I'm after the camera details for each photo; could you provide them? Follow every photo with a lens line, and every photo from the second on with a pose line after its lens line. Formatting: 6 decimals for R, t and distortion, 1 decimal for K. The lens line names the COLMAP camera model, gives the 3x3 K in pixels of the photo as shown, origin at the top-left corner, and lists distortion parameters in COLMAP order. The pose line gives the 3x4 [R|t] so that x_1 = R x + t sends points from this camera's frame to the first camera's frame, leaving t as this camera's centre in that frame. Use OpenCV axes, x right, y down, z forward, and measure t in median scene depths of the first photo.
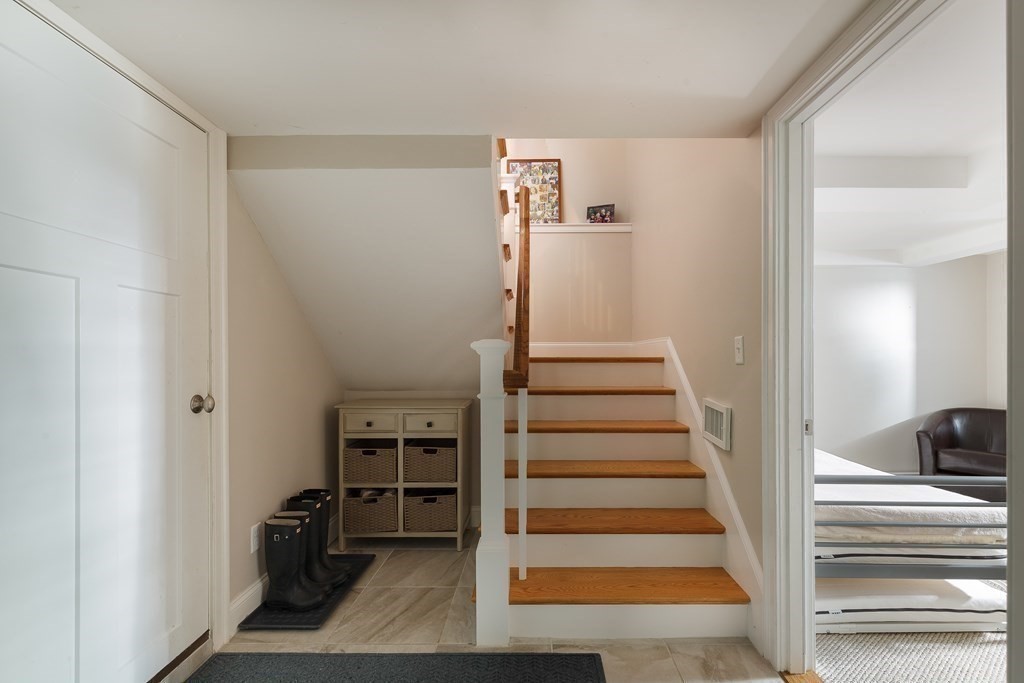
lens RADIAL K [[469.1, 0, 512.4], [0, 469.1, 346.5], [0, 0, 1]] dist [-0.004113, -0.000316]
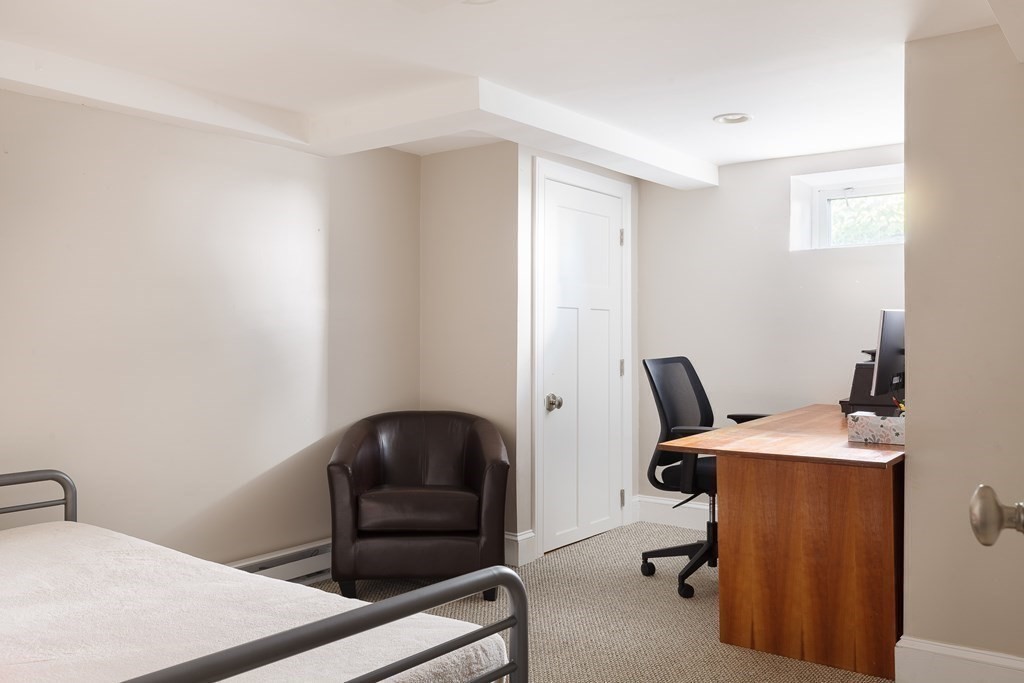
lens RADIAL K [[905.3, 0, 512.5], [0, 905.3, 339.8], [0, 0, 1]] dist [-0.006443, 0.023831]
pose [[0.611800, -0.005172, 0.790996, 0.206741], [-0.005242, 0.999930, 0.010592, 0.034126], [-0.790995, -0.010626, 0.611730, 0.236544]]
